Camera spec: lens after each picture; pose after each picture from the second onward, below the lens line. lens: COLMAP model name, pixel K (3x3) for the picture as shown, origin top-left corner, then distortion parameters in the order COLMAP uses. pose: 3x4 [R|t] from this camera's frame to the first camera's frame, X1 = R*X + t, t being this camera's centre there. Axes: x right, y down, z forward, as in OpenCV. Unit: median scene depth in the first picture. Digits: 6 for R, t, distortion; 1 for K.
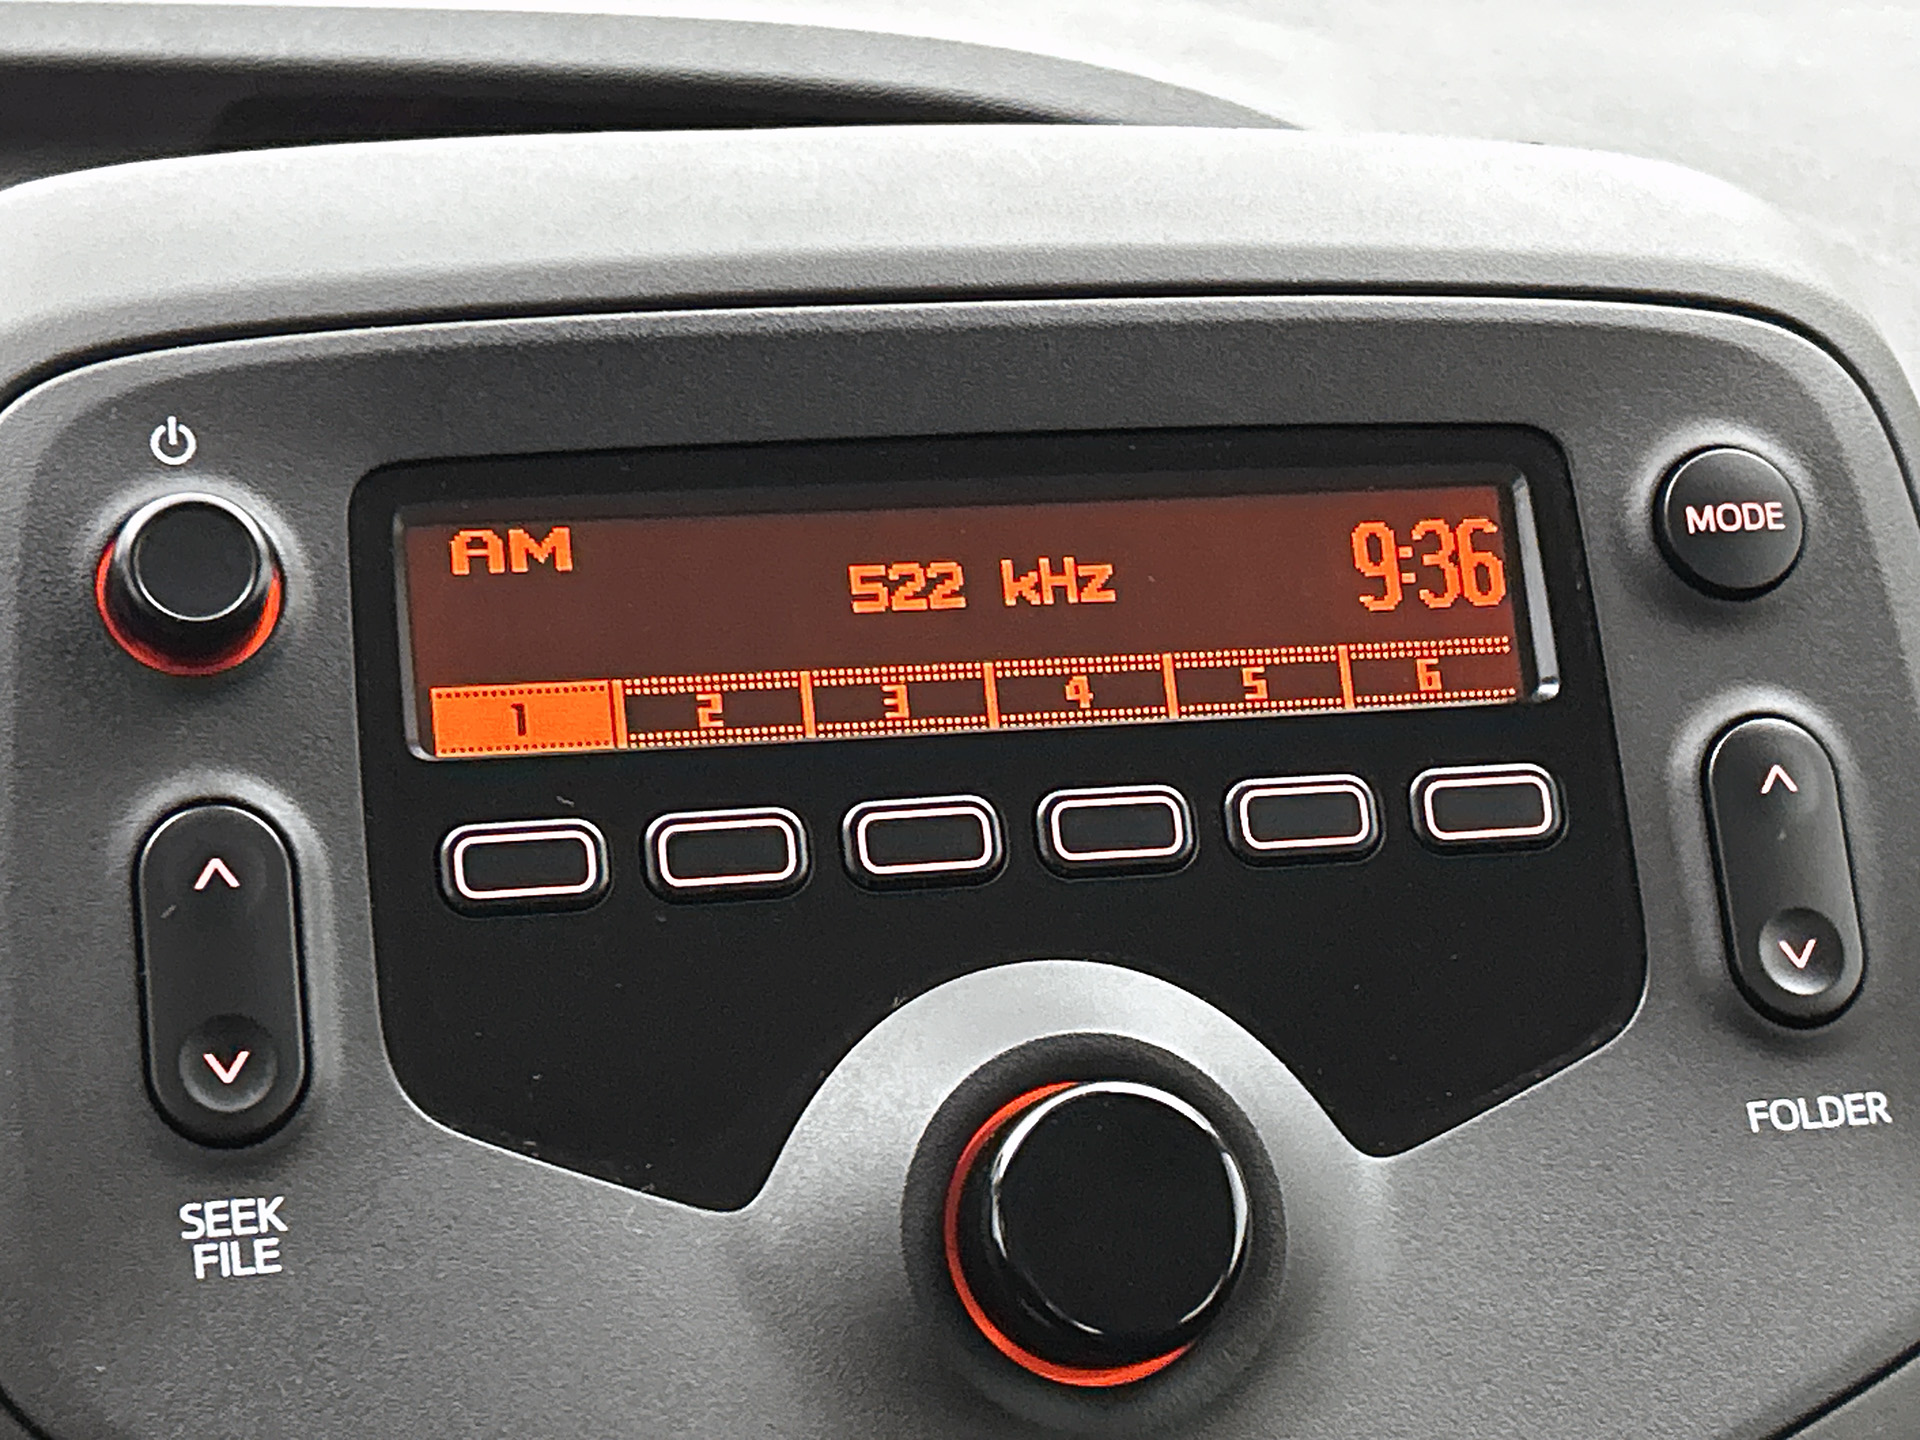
lens RADIAL K [[4067.8, 0, 948.2], [0, 4067.8, 724.4], [0, 0, 1]] dist [0.139282, 0.000000]
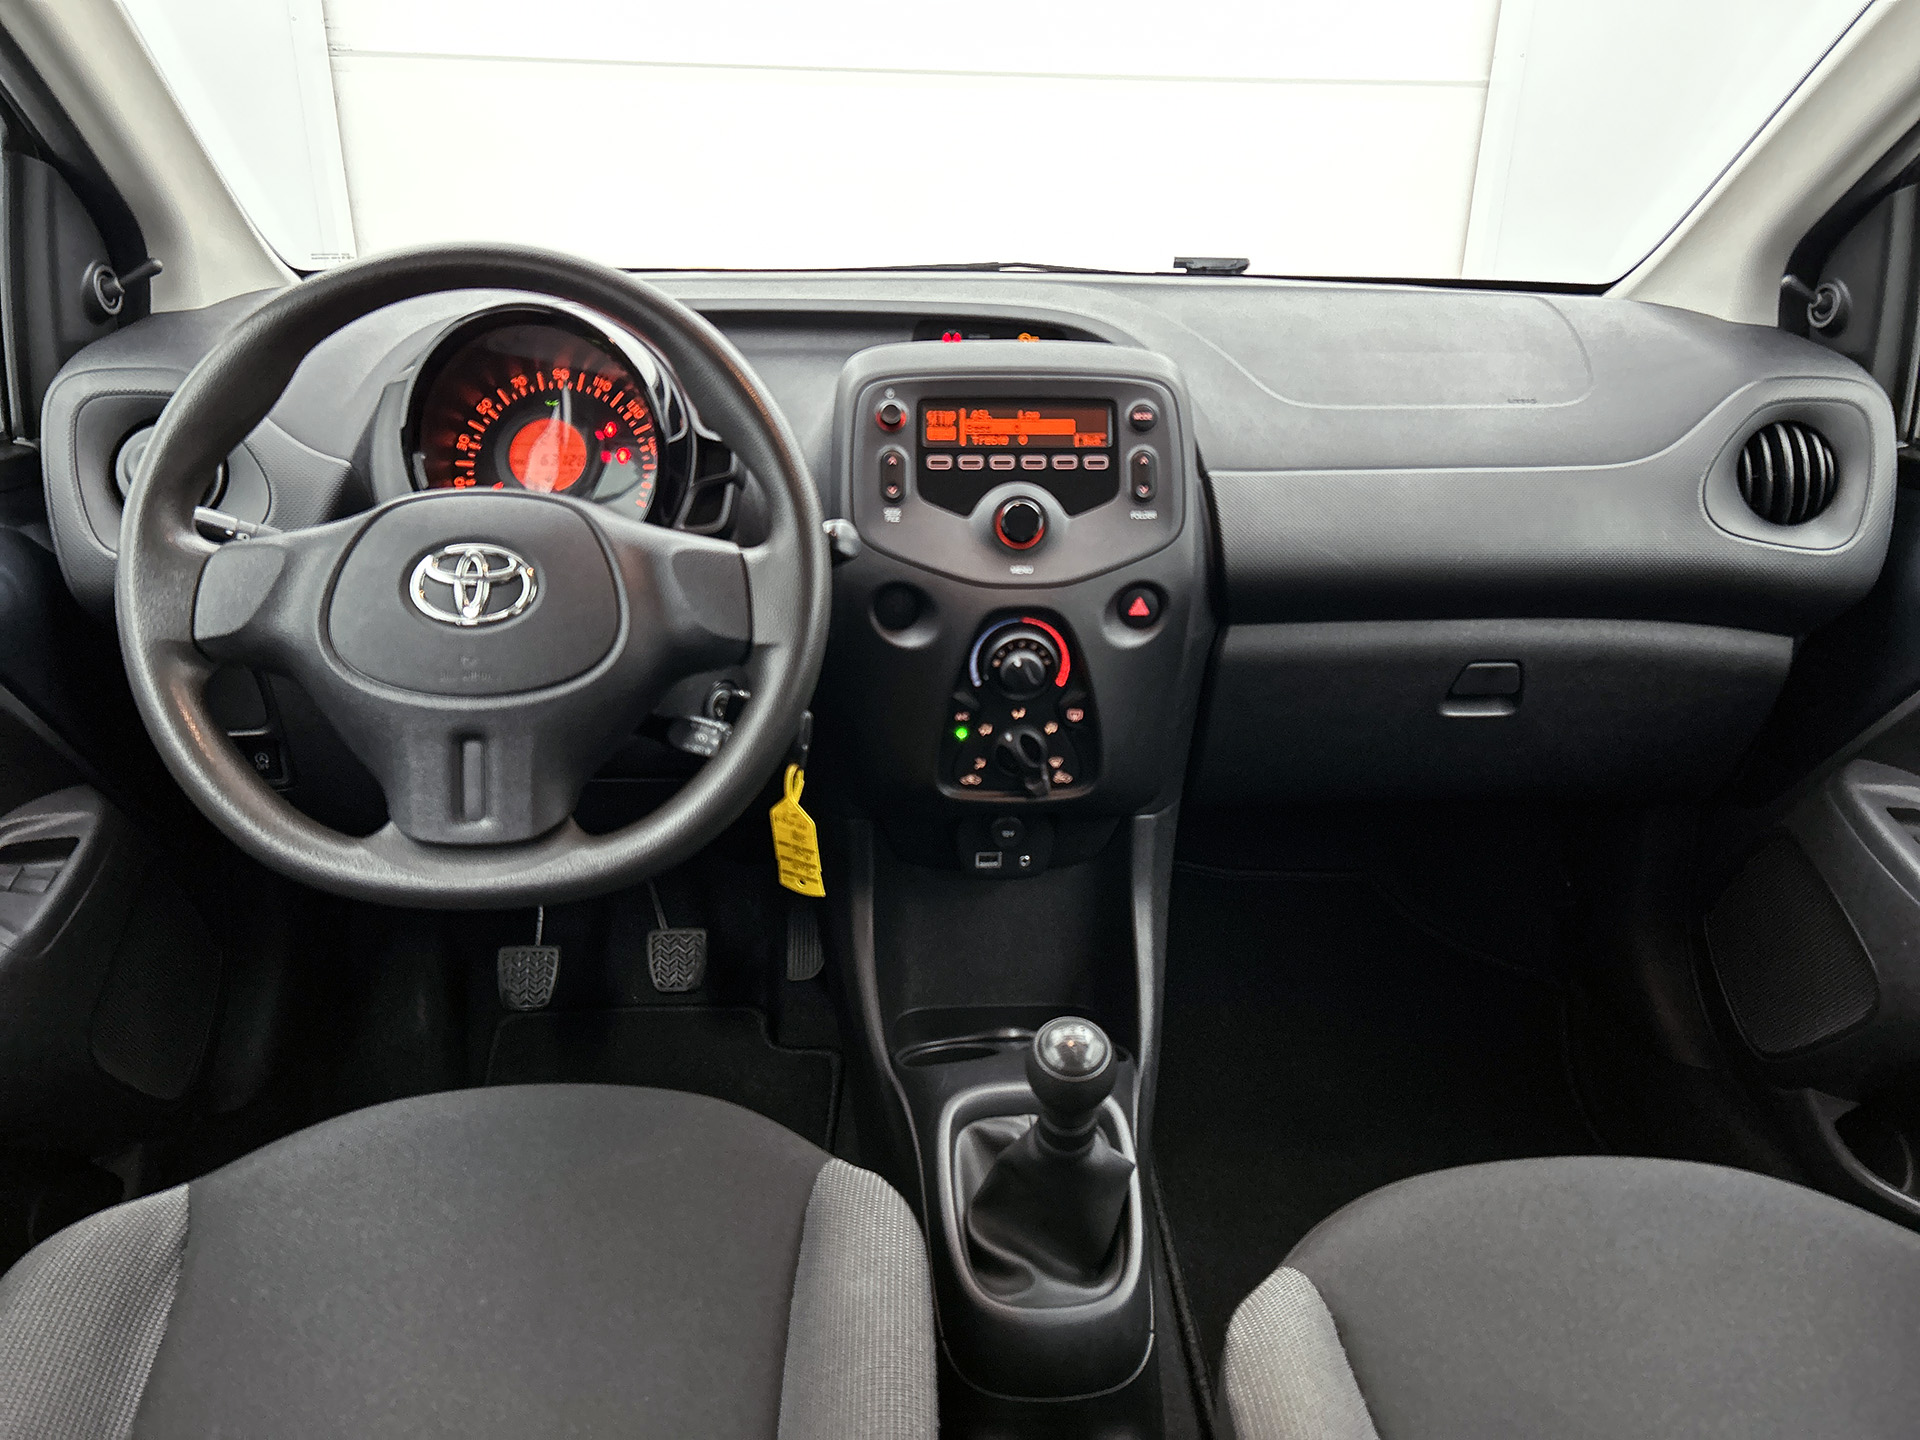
lens RADIAL K [[1474.7, 0, 972.7], [0, 1474.7, 761.4], [0, 0, 1]] dist [0.059744, -0.016057]
pose [[0.983528, 0.086657, -0.158630, 0.355343], [-0.052542, 0.976755, 0.207819, 0.006587], [0.172951, -0.196062, 0.965219, -1.331658]]
